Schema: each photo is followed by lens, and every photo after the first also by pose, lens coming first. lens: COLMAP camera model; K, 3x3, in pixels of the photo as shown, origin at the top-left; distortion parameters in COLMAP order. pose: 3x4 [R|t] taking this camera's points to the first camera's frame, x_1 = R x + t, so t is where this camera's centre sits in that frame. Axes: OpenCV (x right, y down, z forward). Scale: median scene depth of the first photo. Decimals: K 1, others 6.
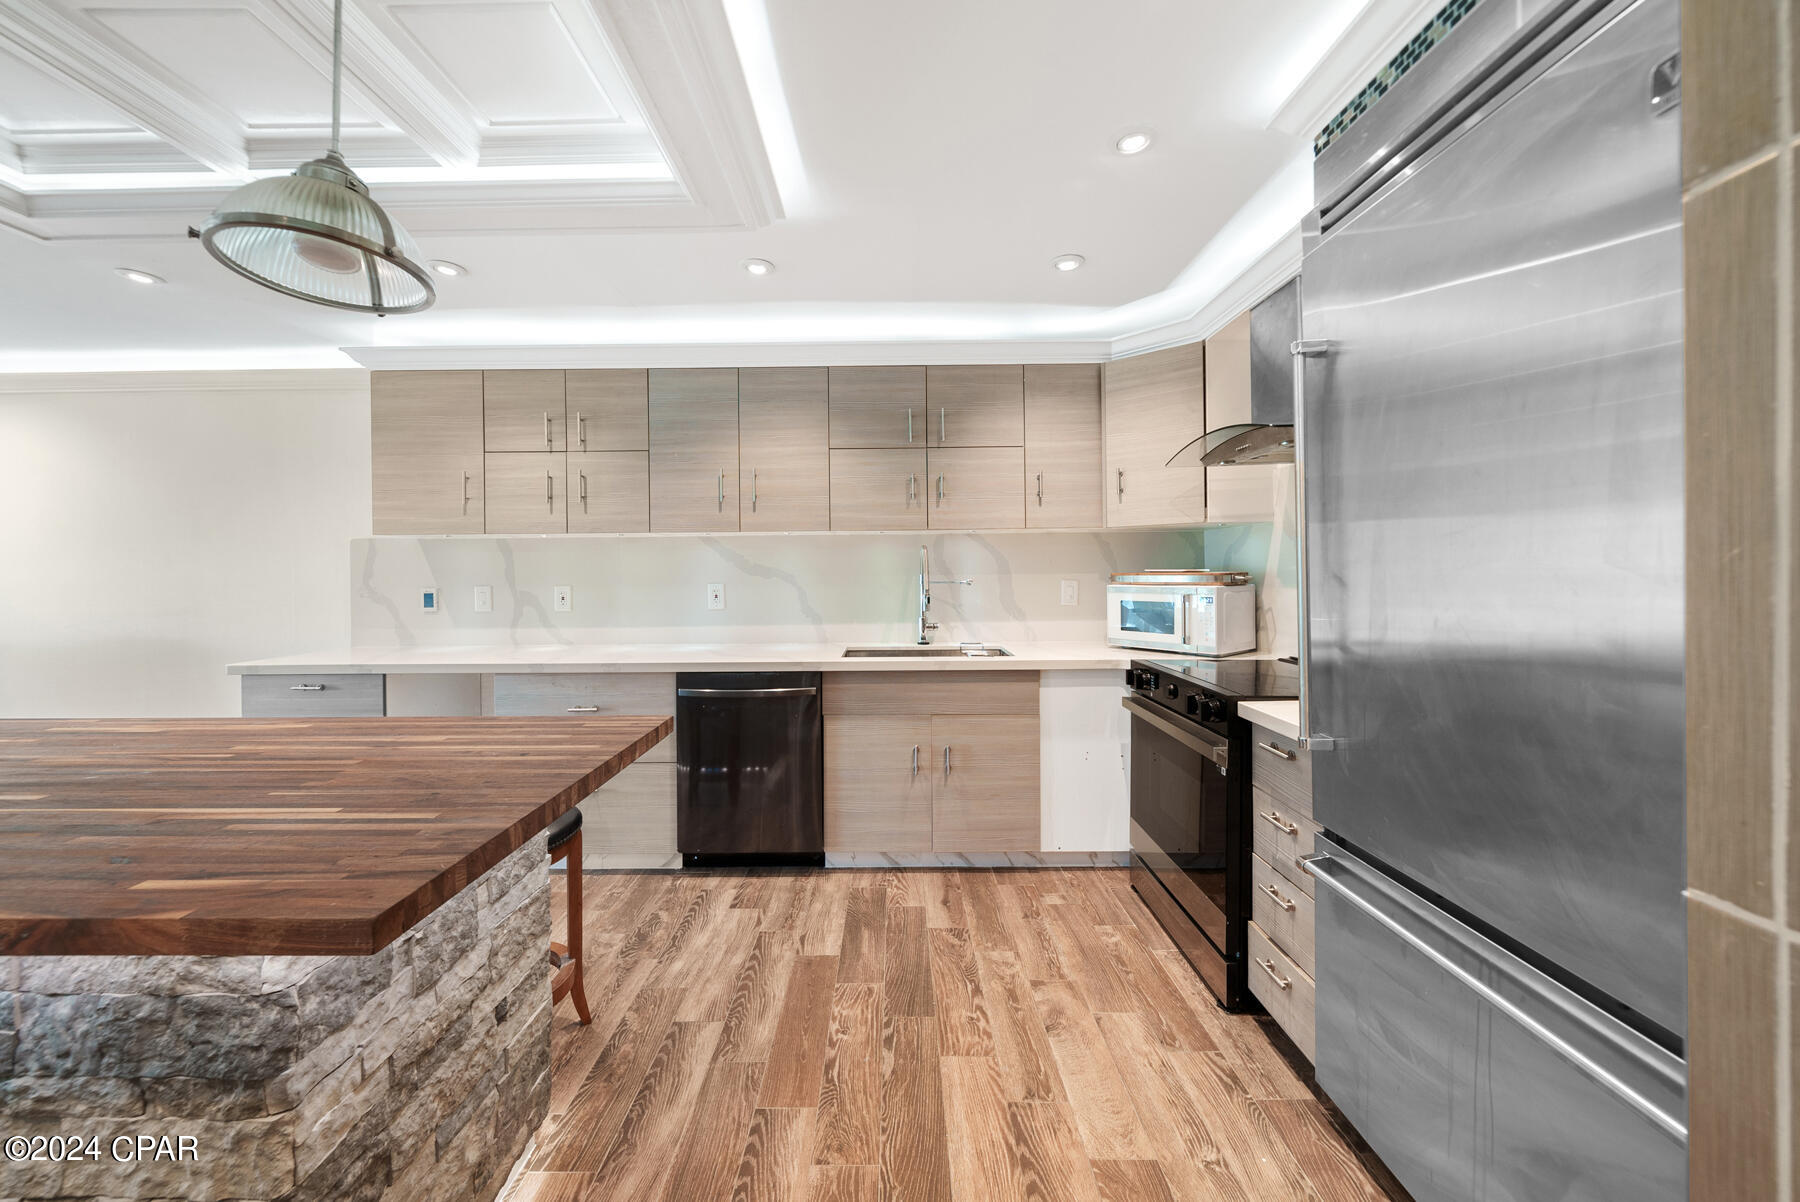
lens RADIAL K [[635.2, 0, 893.1], [0, 635.2, 576.9], [0, 0, 1]] dist [-0.003066, -0.000211]
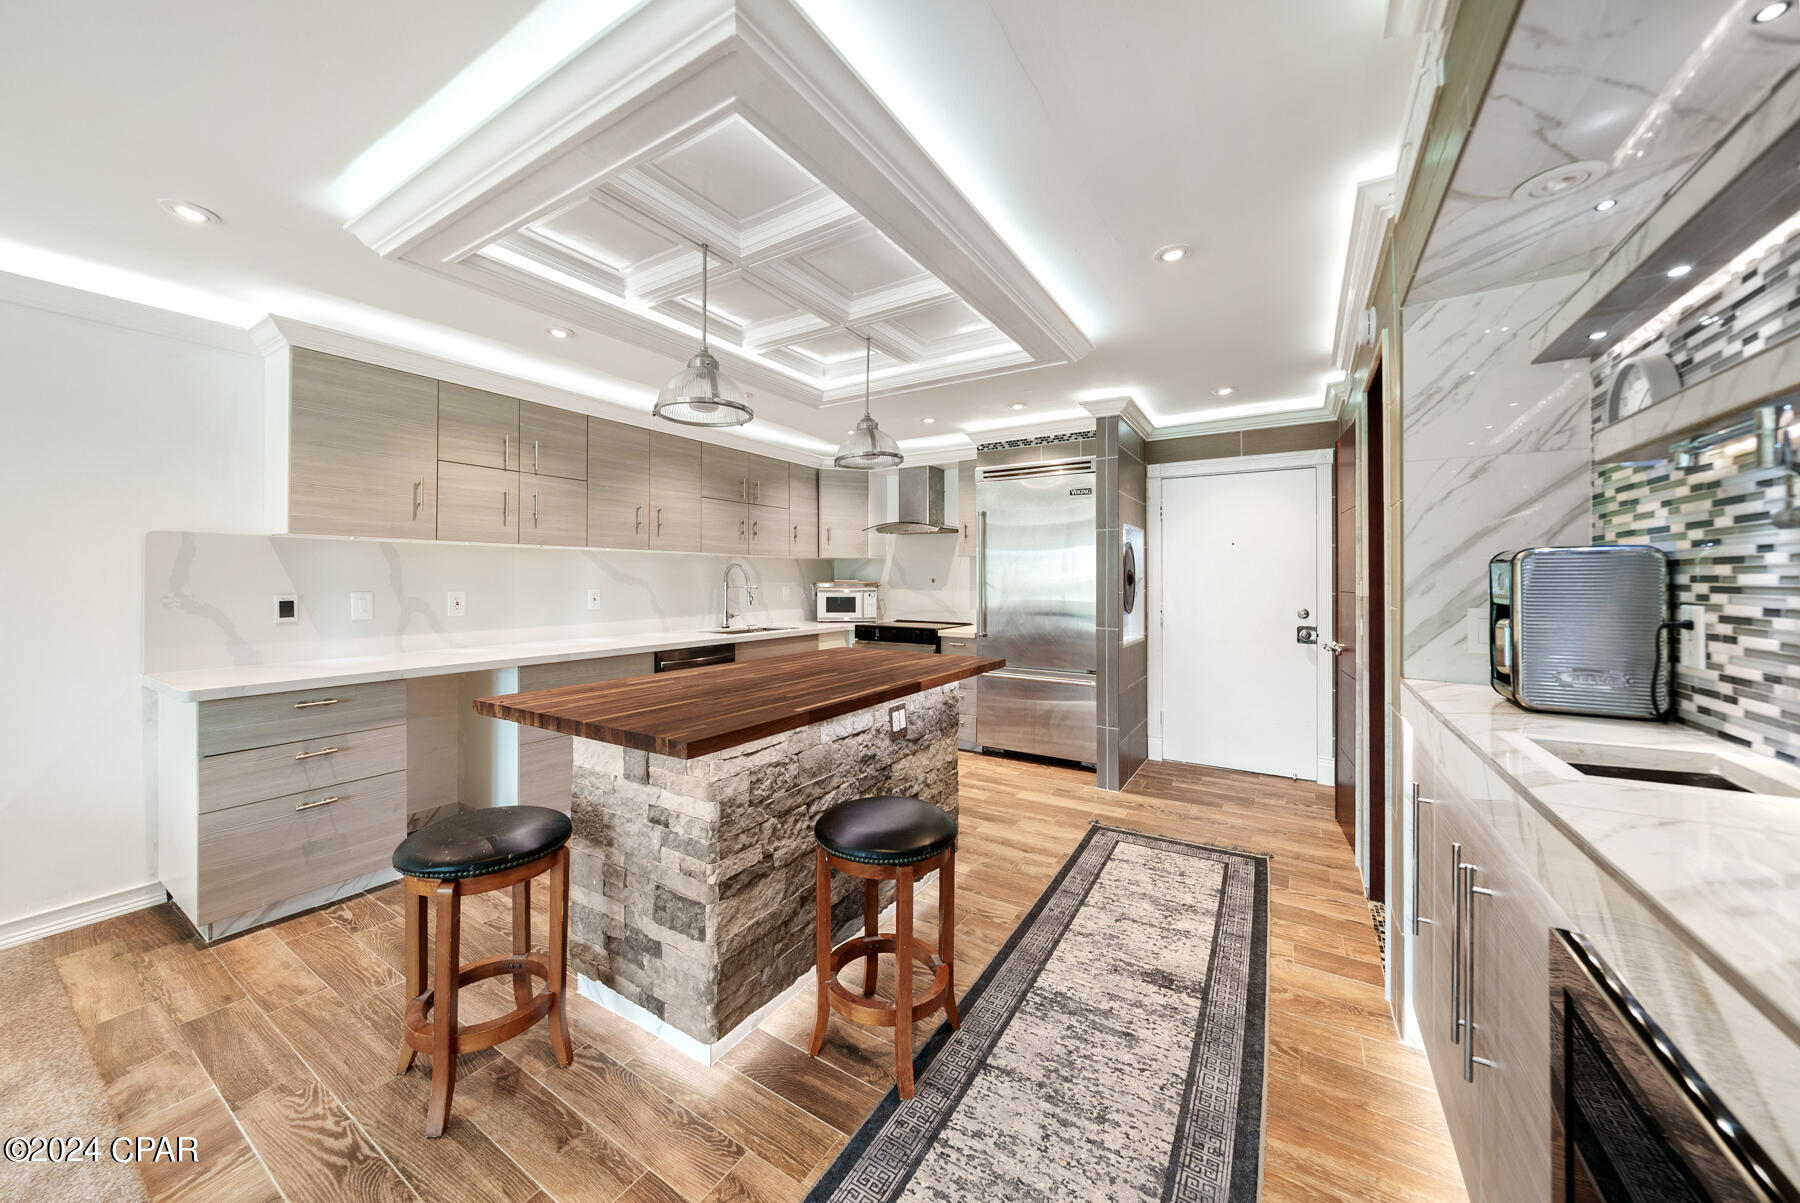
lens RADIAL K [[629.7, 0, 890.0], [0, 629.7, 575.2], [0, 0, 1]] dist [-0.002403, -0.000117]
pose [[0.535338, 0.015324, 0.844499, -1.293298], [-0.000806, 0.999844, -0.017632, 0.007191], [-0.844638, 0.008759, 0.535267, -0.182163]]
